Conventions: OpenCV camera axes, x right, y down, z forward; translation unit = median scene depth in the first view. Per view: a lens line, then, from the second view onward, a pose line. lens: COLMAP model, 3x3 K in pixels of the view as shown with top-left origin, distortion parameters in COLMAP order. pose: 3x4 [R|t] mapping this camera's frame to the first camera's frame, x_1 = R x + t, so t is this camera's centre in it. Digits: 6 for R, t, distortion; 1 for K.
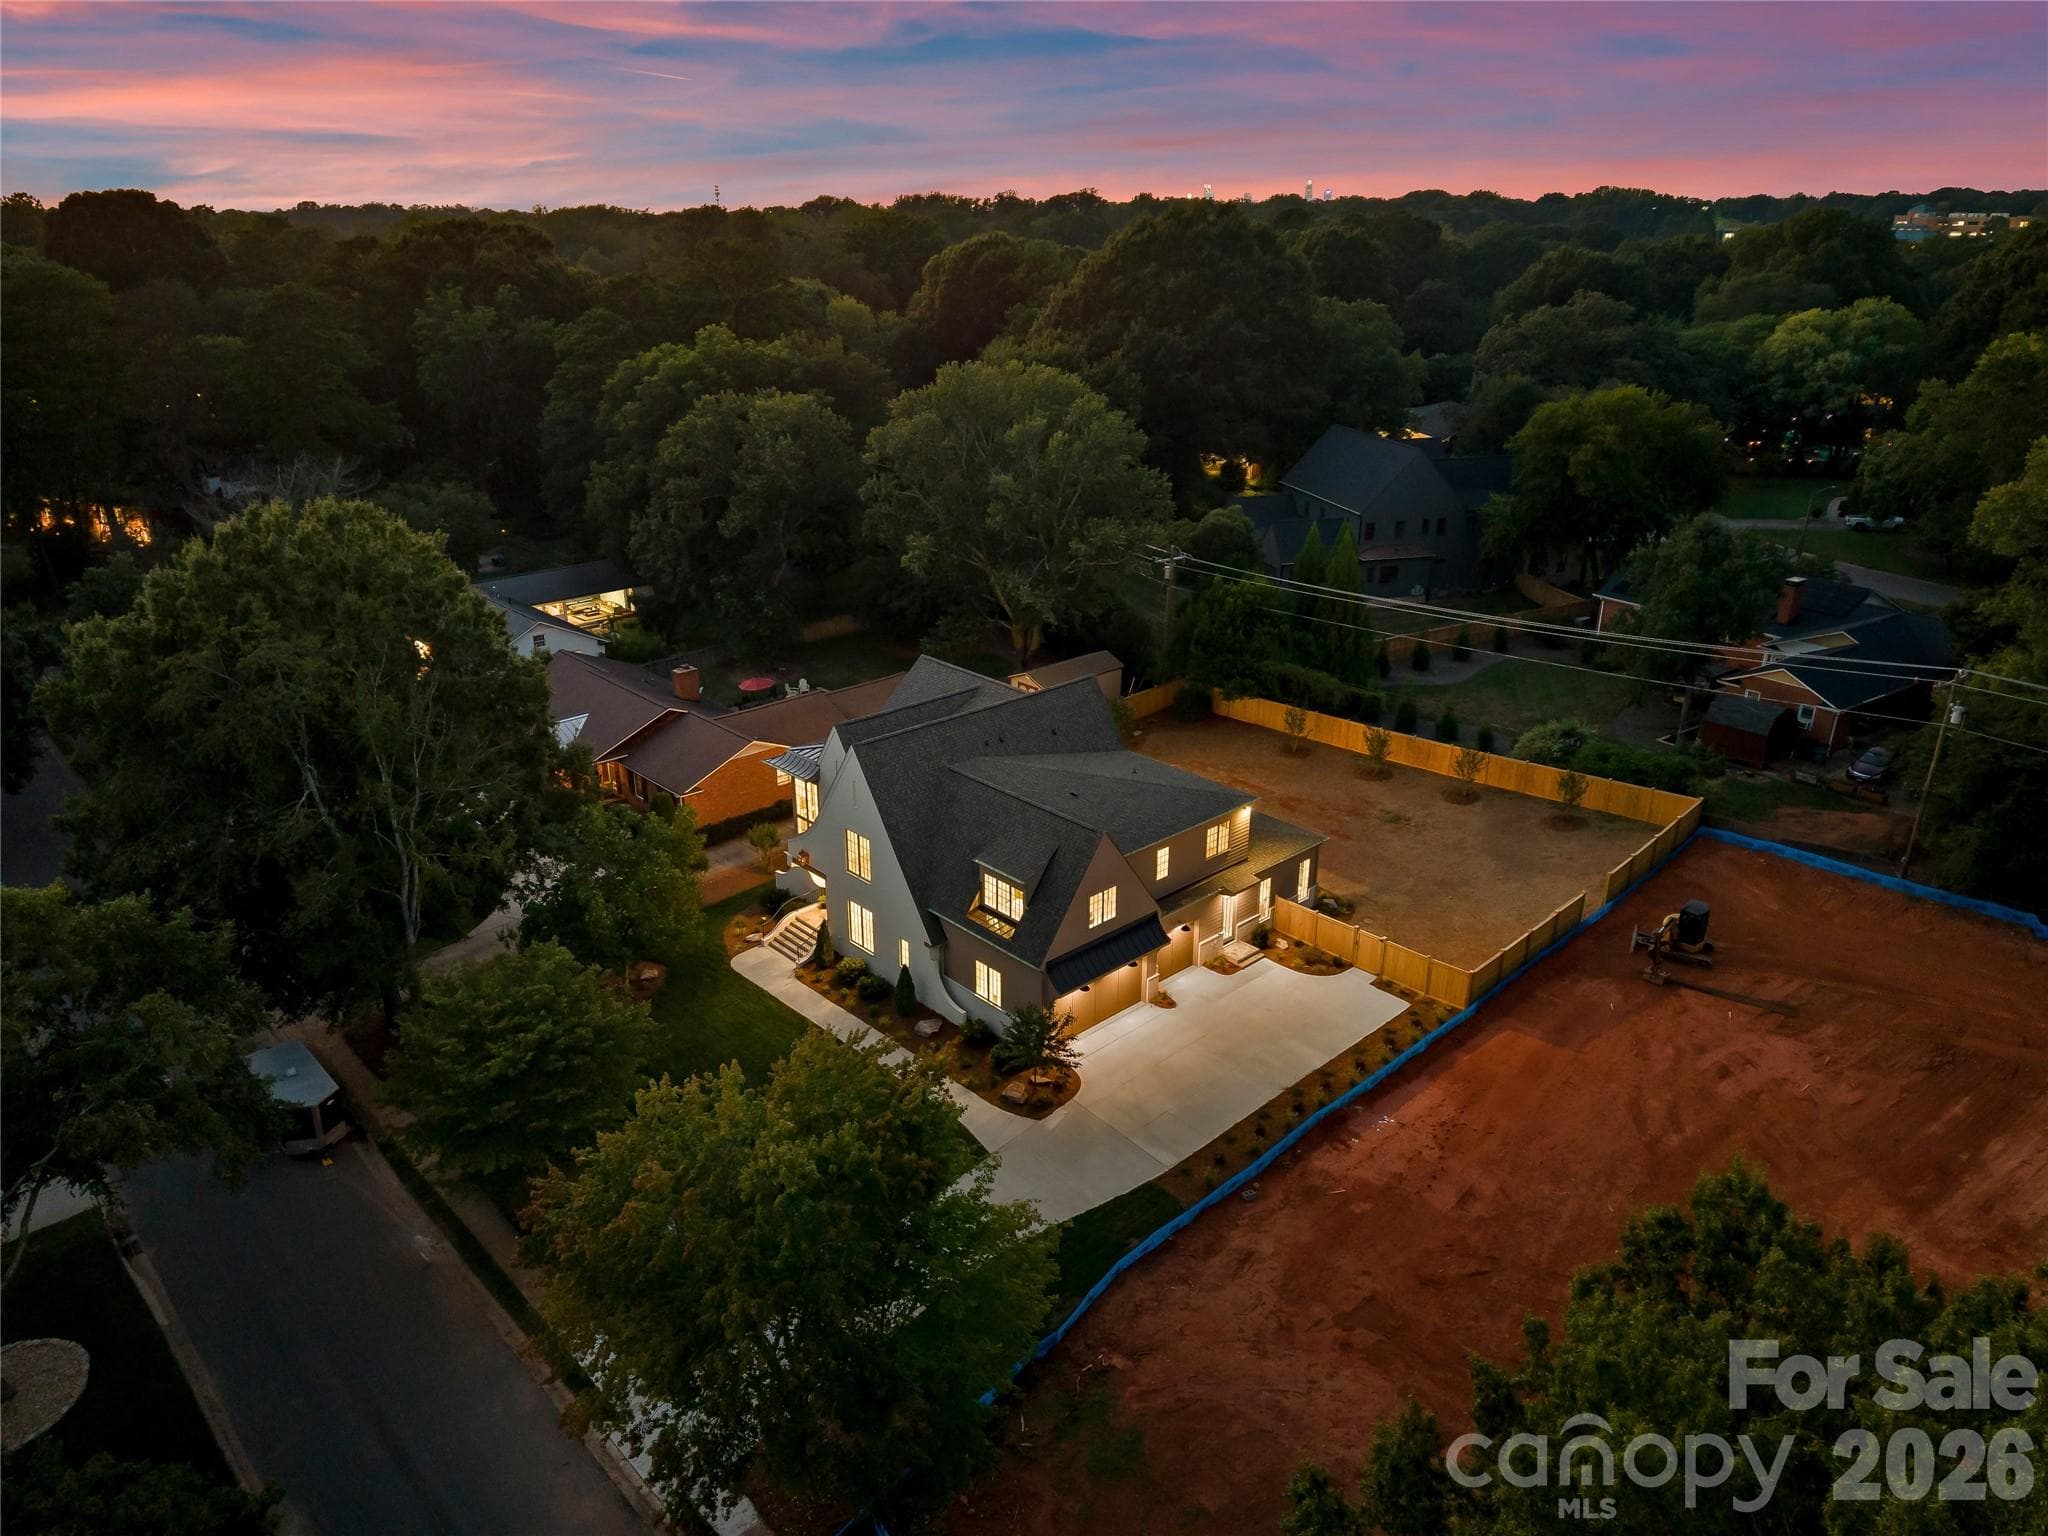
lens RADIAL K [[1348.9, 0, 1024.0], [0, 1348.9, 768.0], [0, 0, 1]] dist [0.078248, -0.106663]
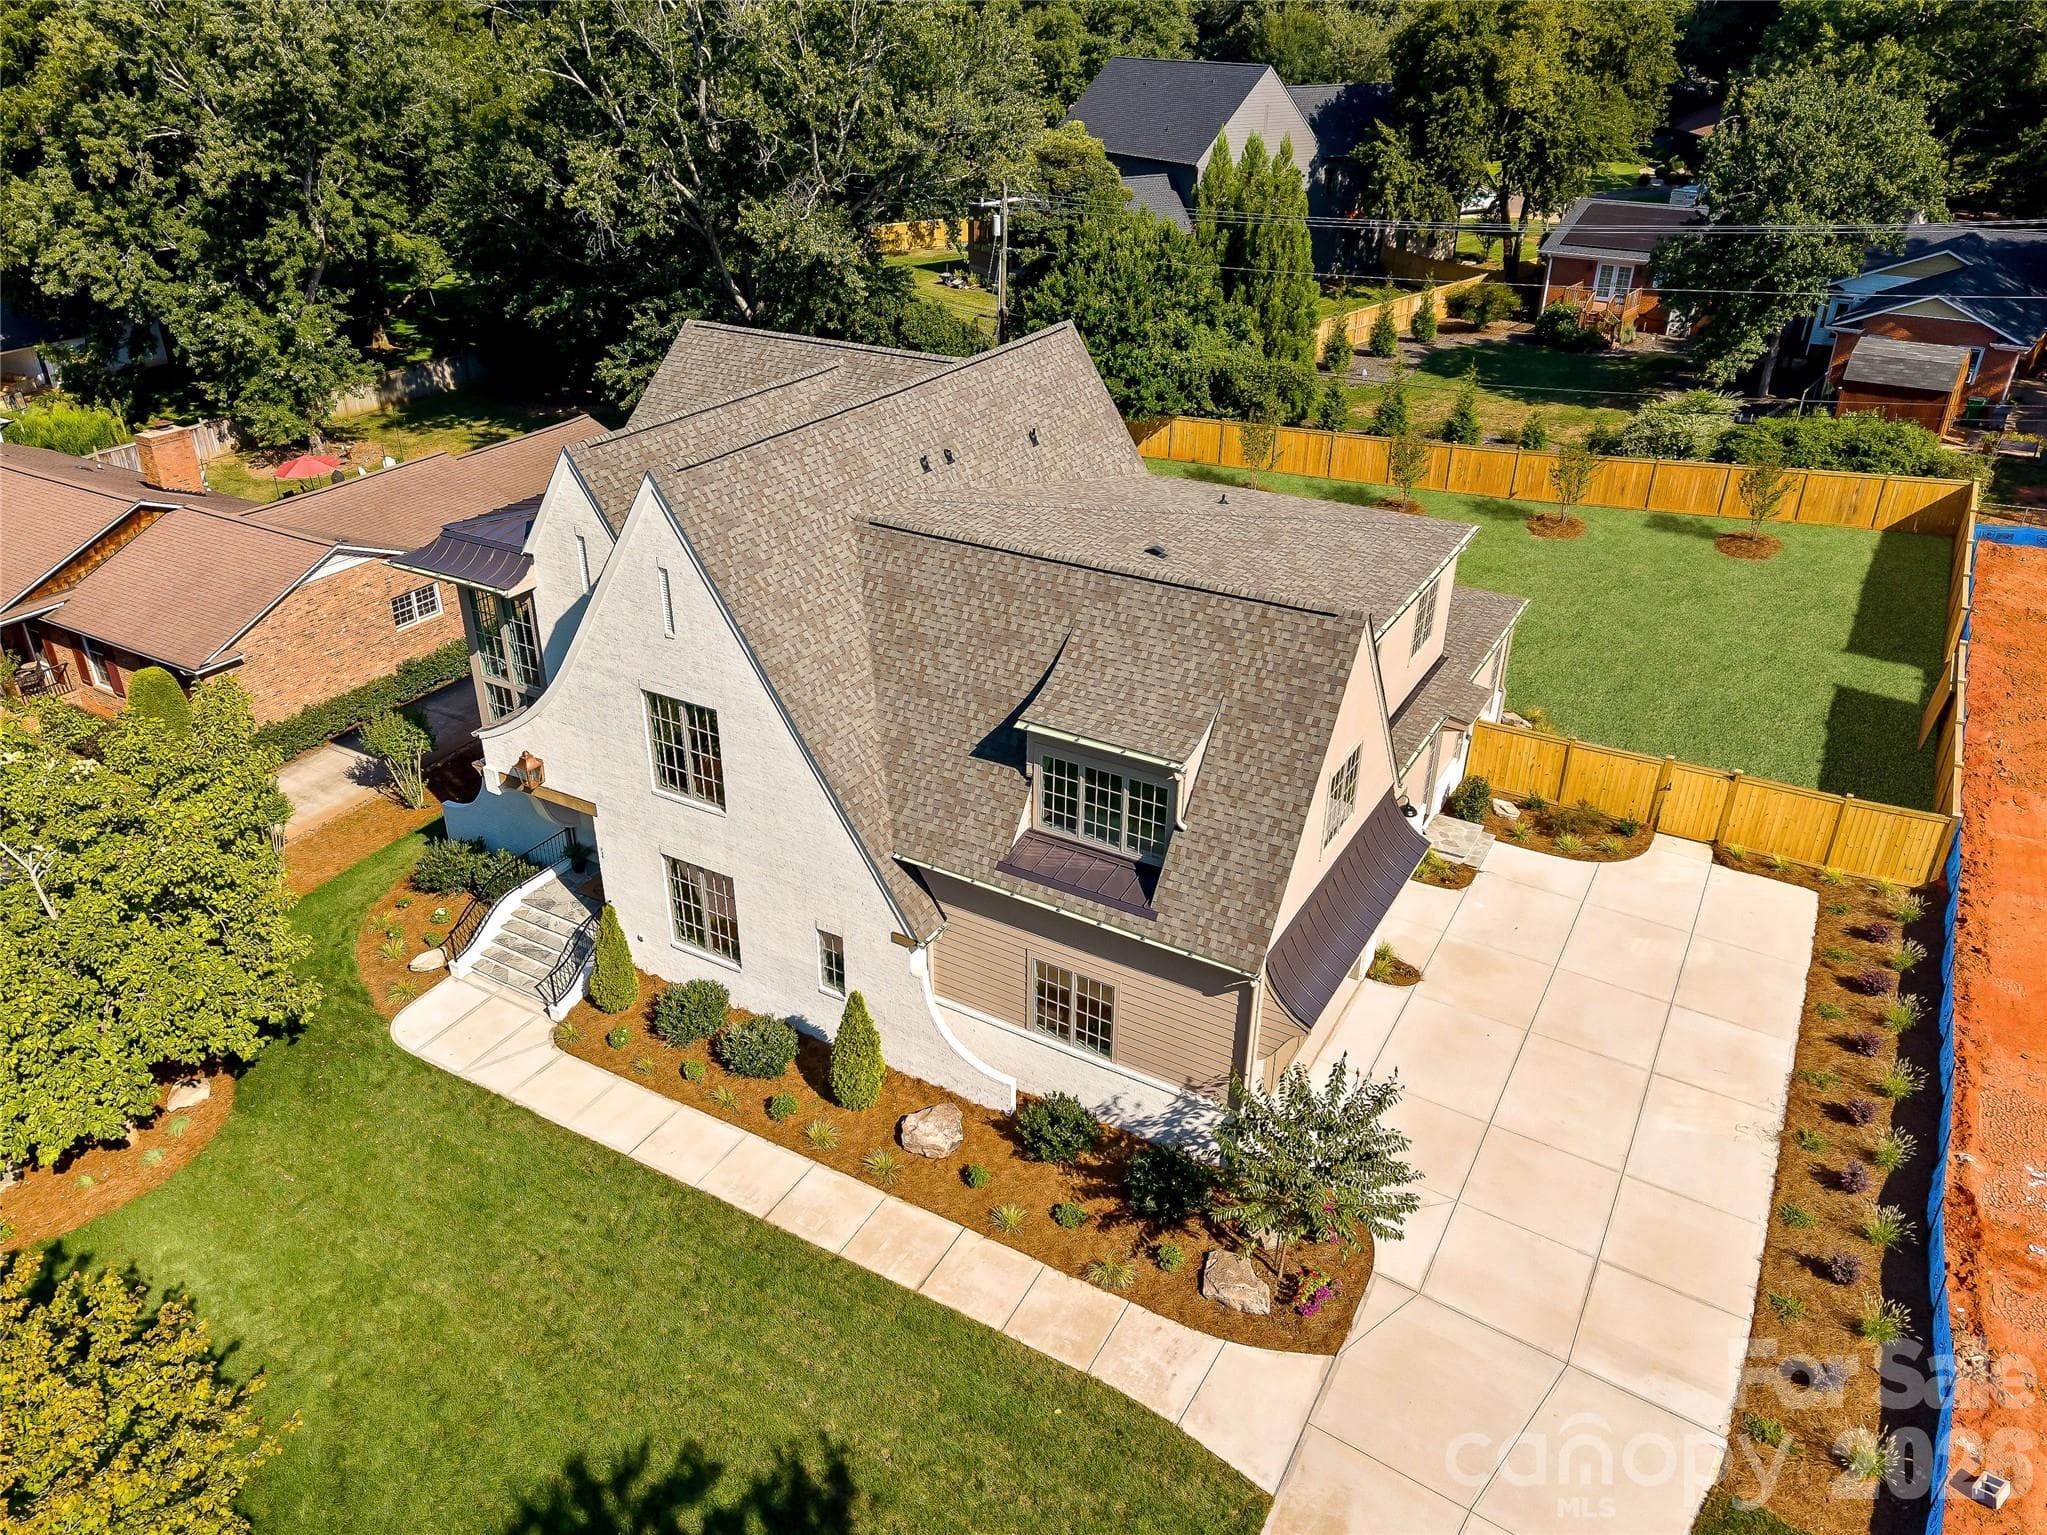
lens RADIAL K [[1438.7, 0, 983.4], [0, 1438.7, 760.0], [0, 0, 1]] dist [0.019422, -0.003037]
pose [[0.962846, -0.133073, 0.234988, -0.129891], [0.106994, 0.986931, 0.120496, 0.022911], [-0.247952, -0.090877, 0.964501, 0.514882]]
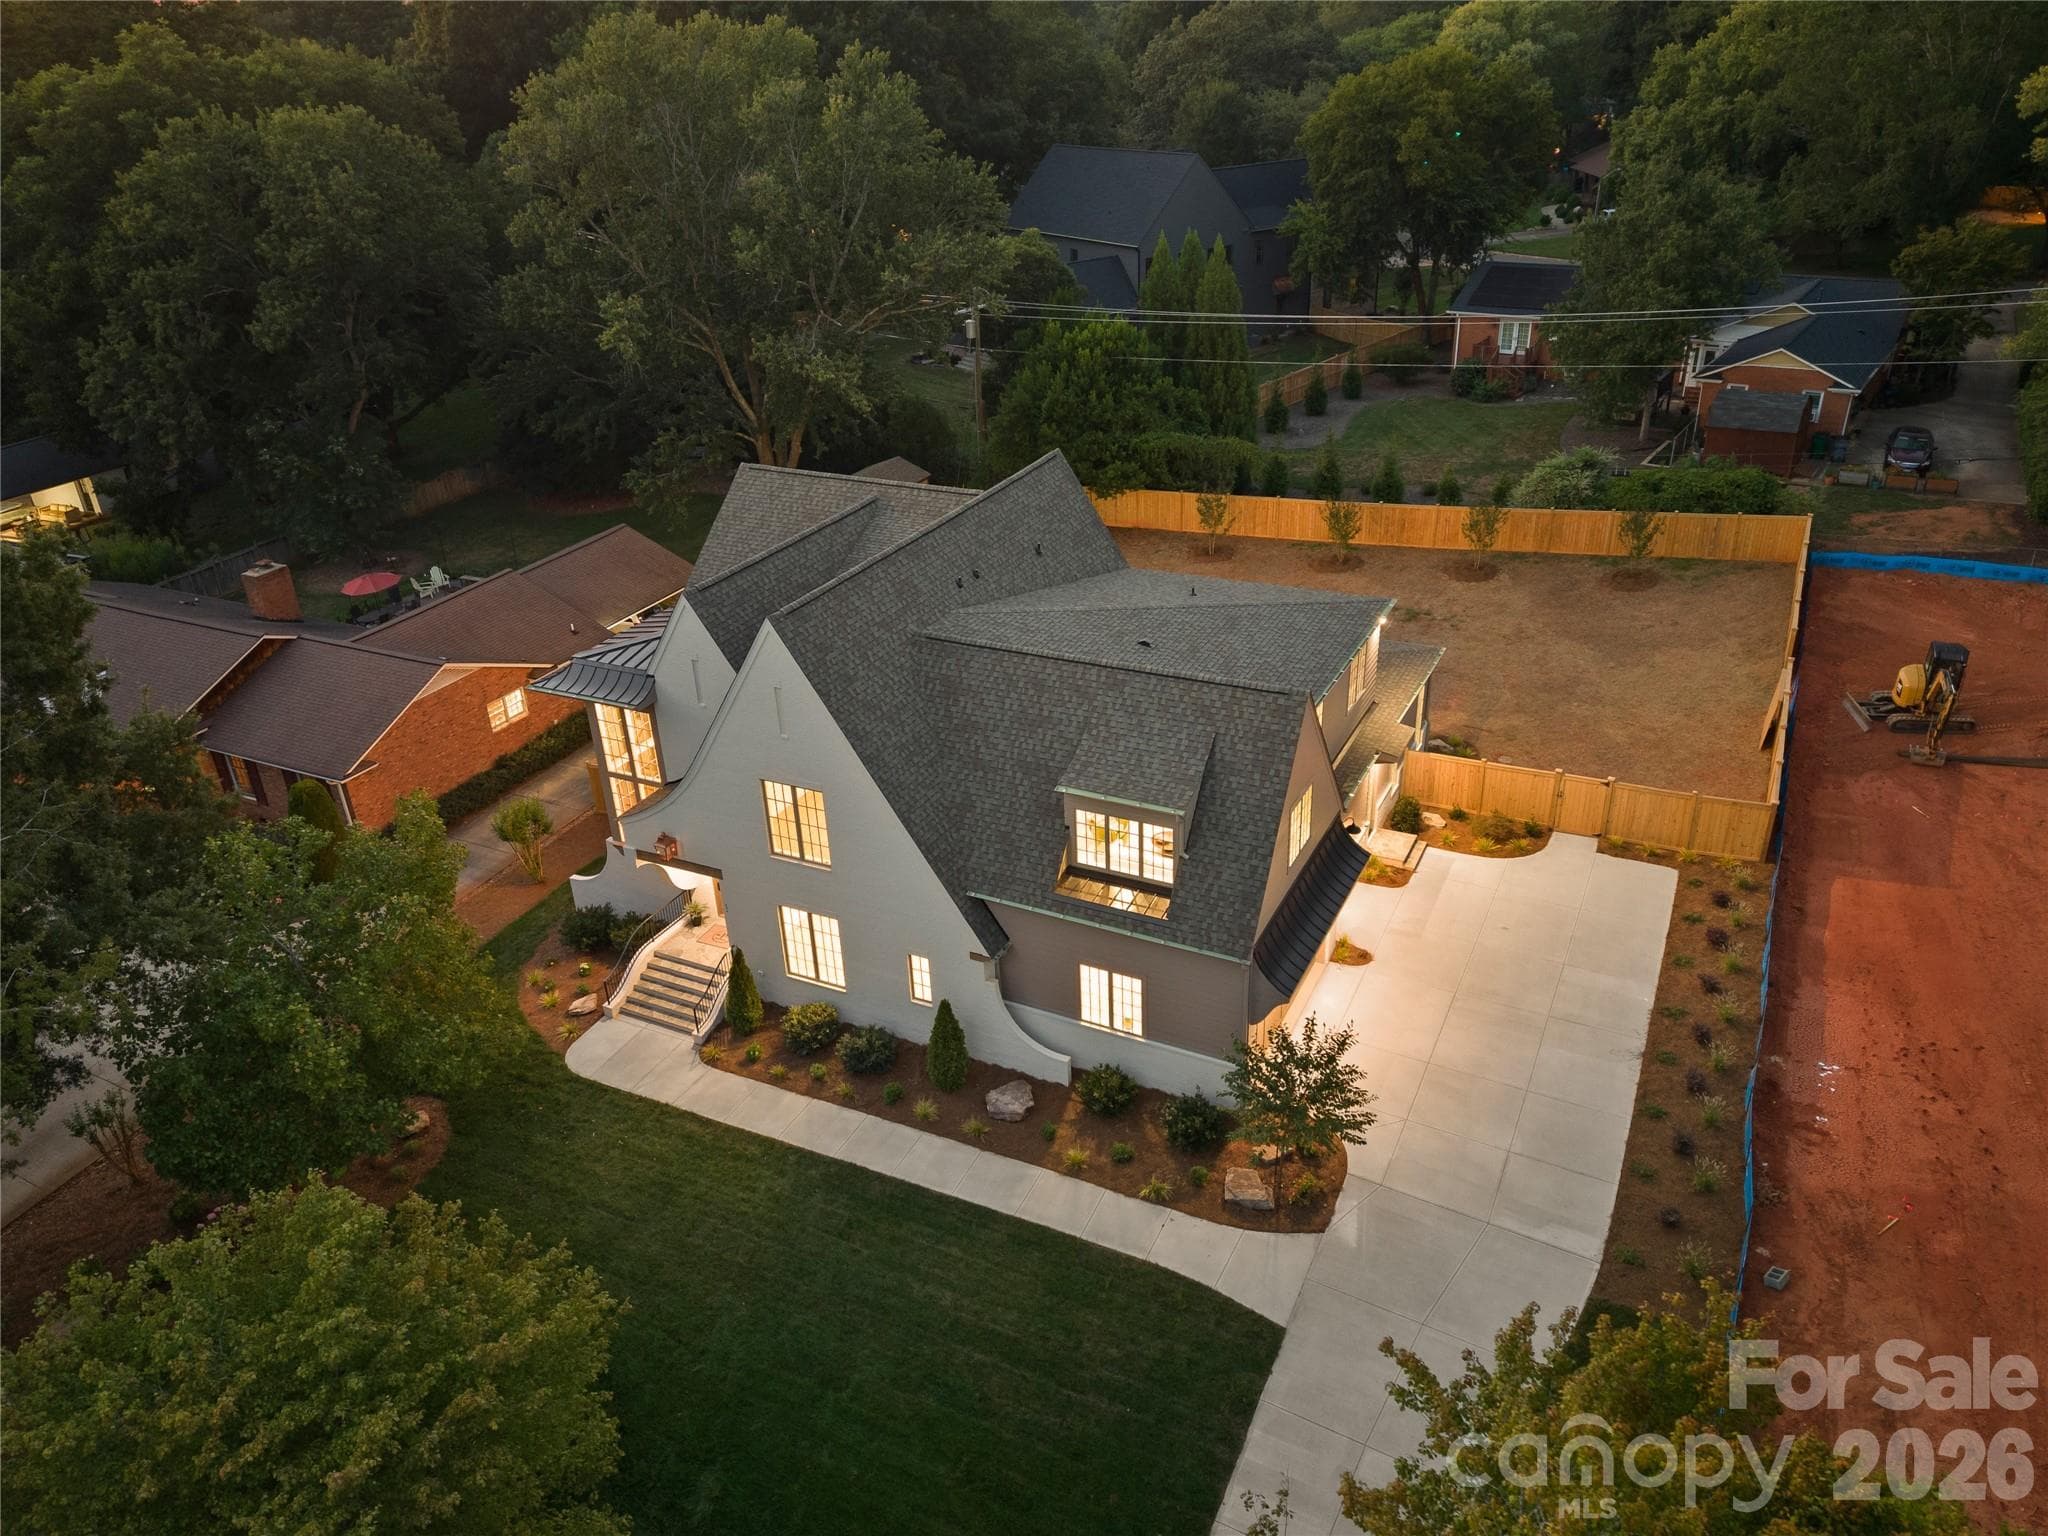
lens RADIAL K [[1453.5, 0, 1024.0], [0, 1453.5, 768.0], [0, 0, 1]] dist [0.038580, -0.047919]
pose [[0.938896, -0.195003, 0.283633, -0.185609], [0.168952, 0.979029, 0.113829, -0.007027], [-0.299882, -0.058953, 0.952153, 0.395531]]
